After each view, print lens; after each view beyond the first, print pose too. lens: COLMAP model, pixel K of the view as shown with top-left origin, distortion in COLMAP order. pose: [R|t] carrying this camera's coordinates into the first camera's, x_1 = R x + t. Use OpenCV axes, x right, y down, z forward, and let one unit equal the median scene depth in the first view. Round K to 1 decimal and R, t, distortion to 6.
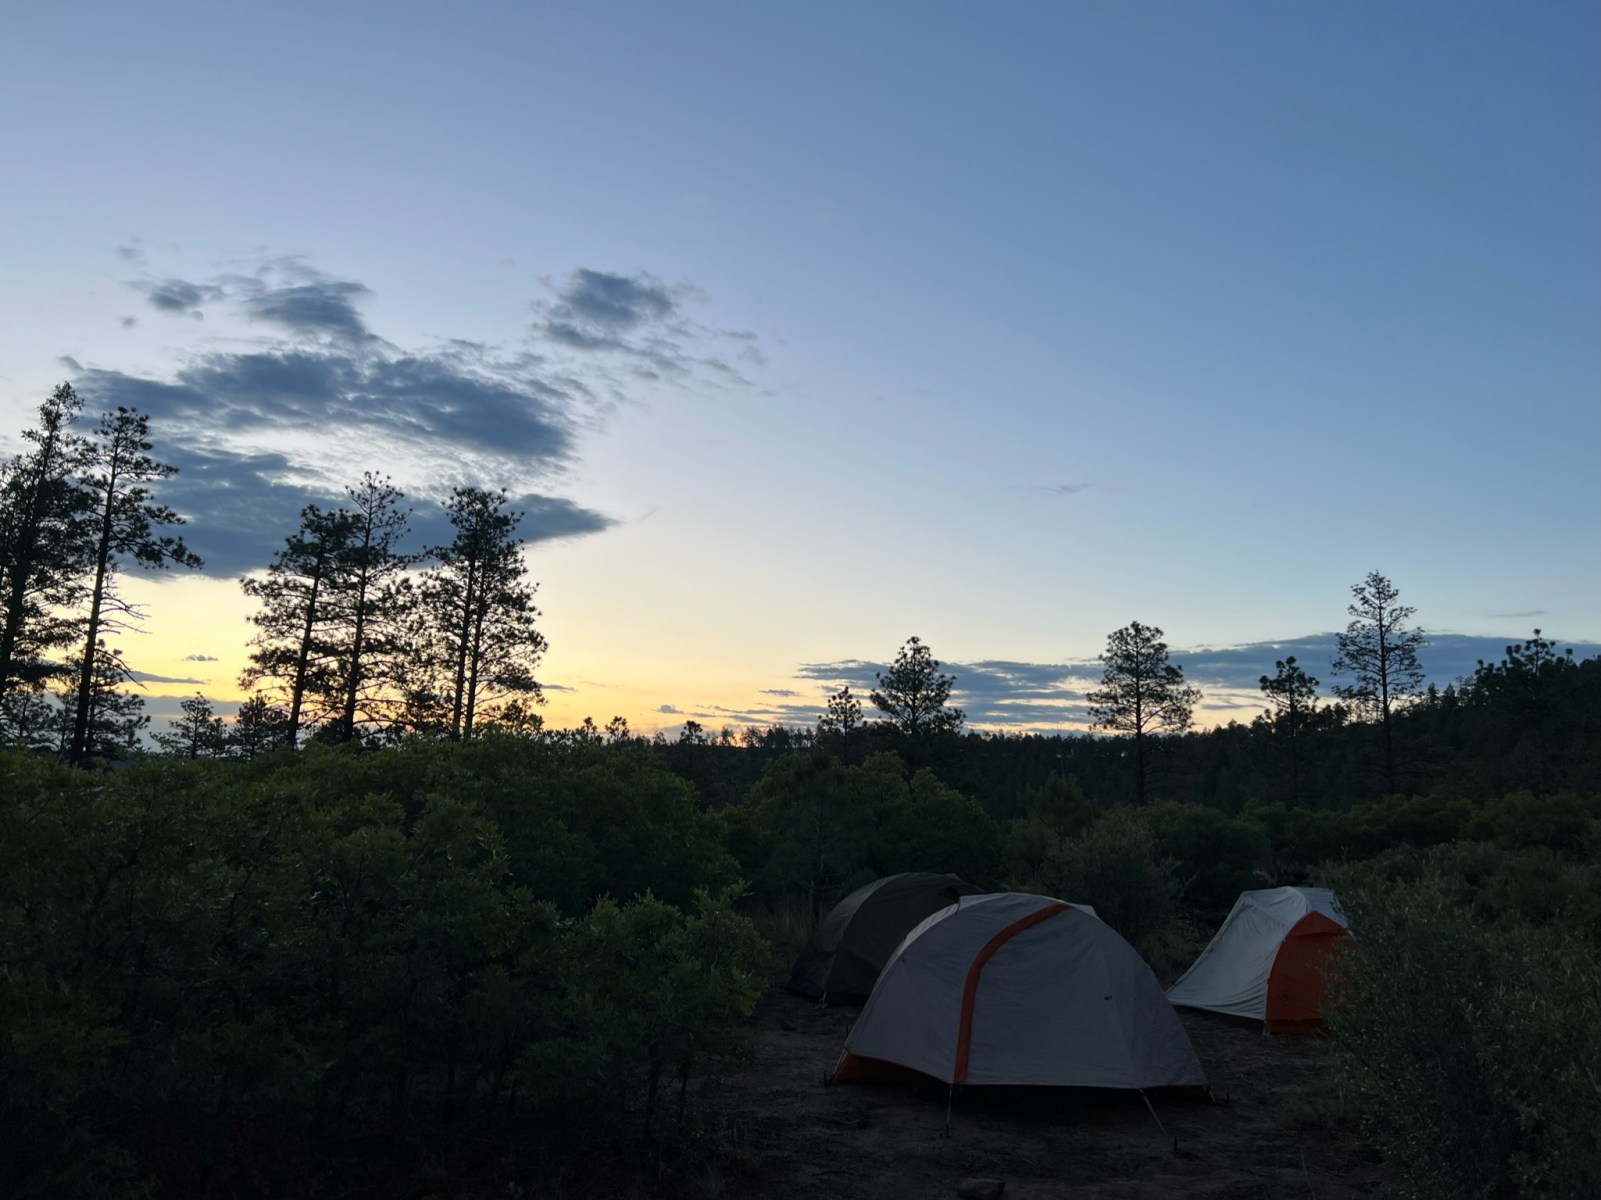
lens RADIAL K [[1211.7, 0, 791.9], [0, 1211.7, 596.3], [0, 0, 1]] dist [0.053685, -0.056290]
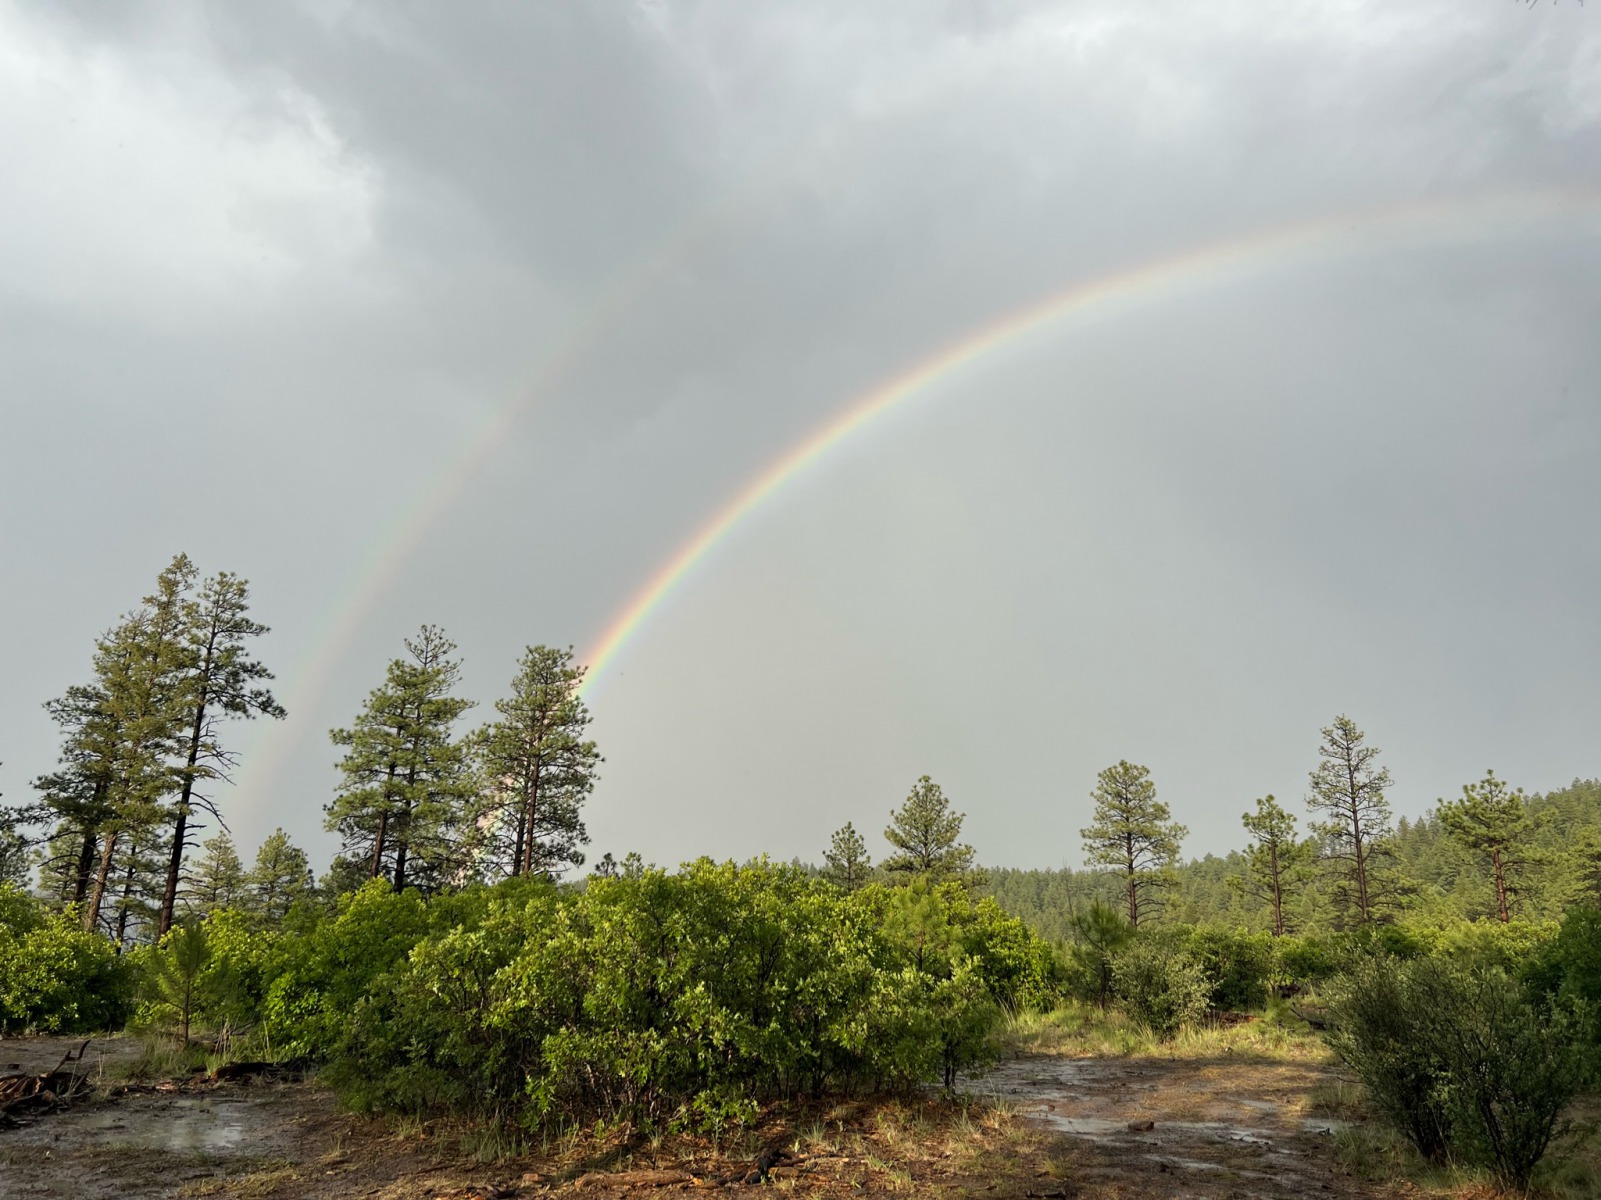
lens RADIAL K [[1226.4, 0, 793.6], [0, 1226.4, 590.2], [0, 0, 1]] dist [0.031716, -0.012202]
pose [[0.999561, 0.001909, 0.029574, -0.048837], [0.001371, 0.993877, -0.110485, -0.011104], [-0.029604, 0.110477, 0.993438, -0.100426]]
